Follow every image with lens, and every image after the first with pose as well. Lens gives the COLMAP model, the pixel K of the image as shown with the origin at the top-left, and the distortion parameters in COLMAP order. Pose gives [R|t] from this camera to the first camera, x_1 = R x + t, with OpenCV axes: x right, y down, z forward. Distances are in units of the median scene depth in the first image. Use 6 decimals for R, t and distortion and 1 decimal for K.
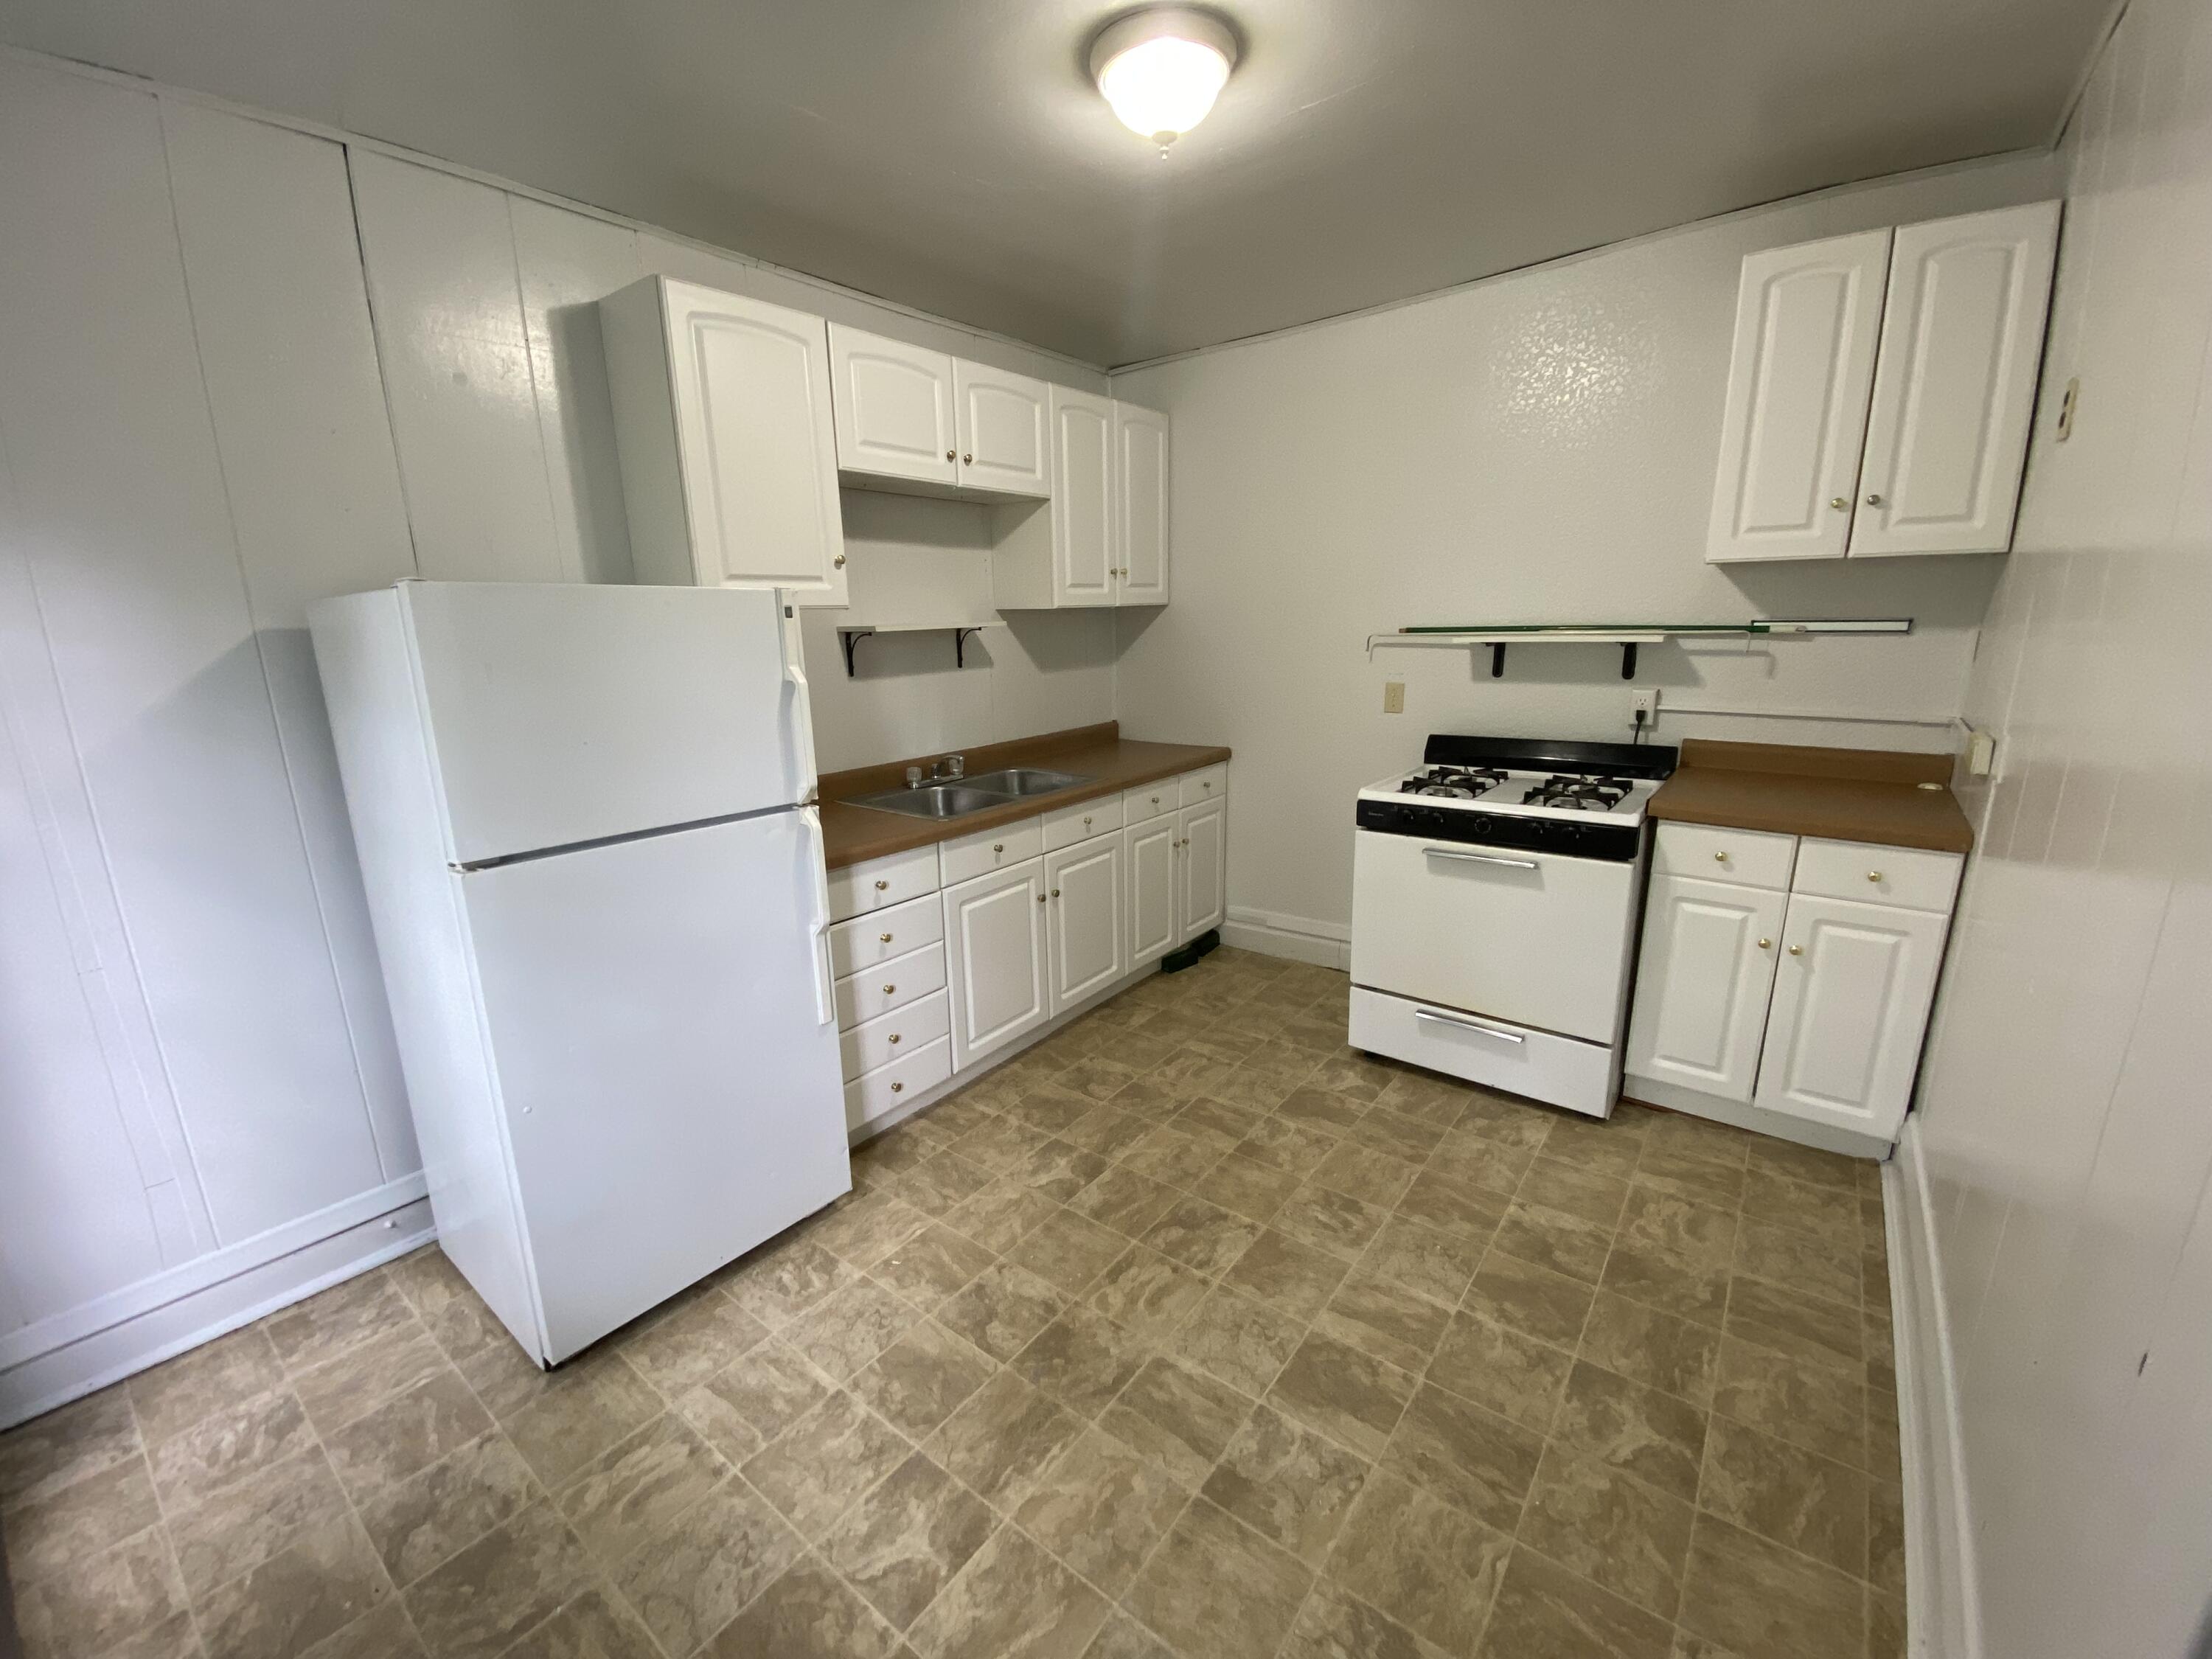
lens RADIAL K [[901.4, 0, 1091.2], [0, 901.4, 833.9], [0, 0, 1]] dist [0.001755, -0.002848]
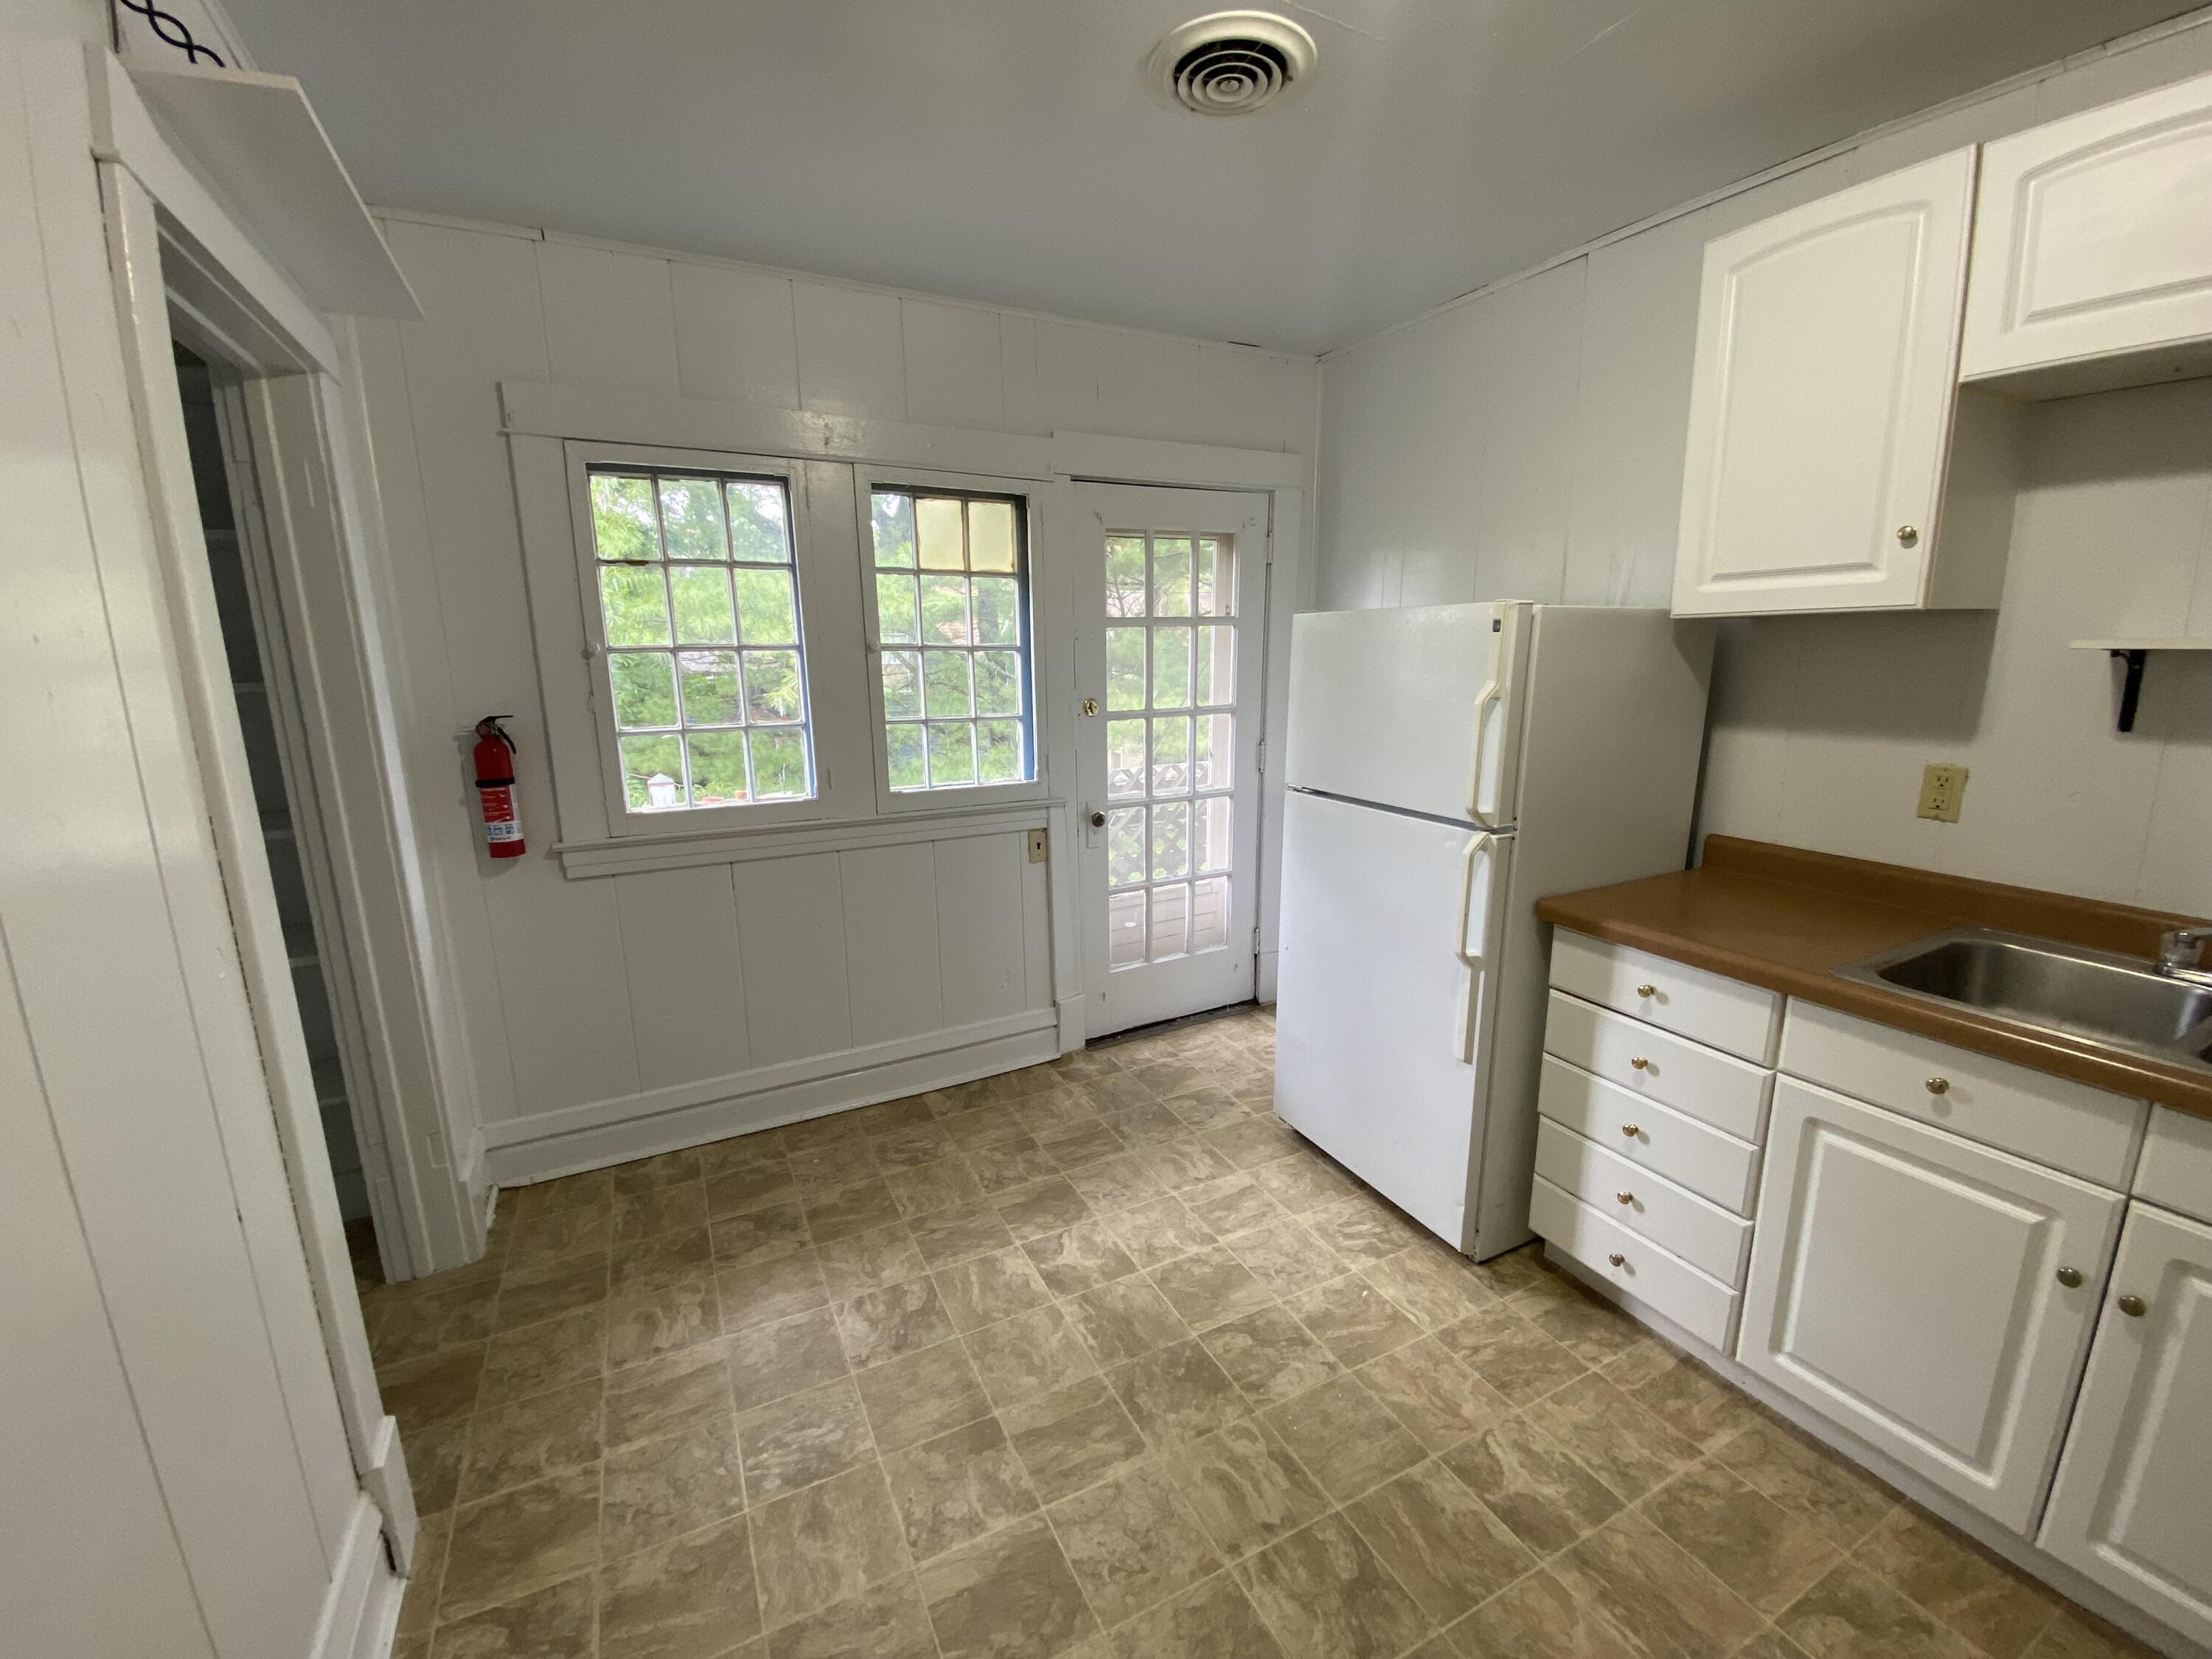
lens RADIAL K [[906.0, 0, 1091.8], [0, 906.0, 827.8], [0, 0, 1]] dist [-0.000753, -0.000701]
pose [[-0.425495, 0.206474, -0.881092, 0.754645], [-0.195389, 0.929700, 0.312221, -0.269541], [0.883616, 0.305004, -0.355240, 1.063277]]
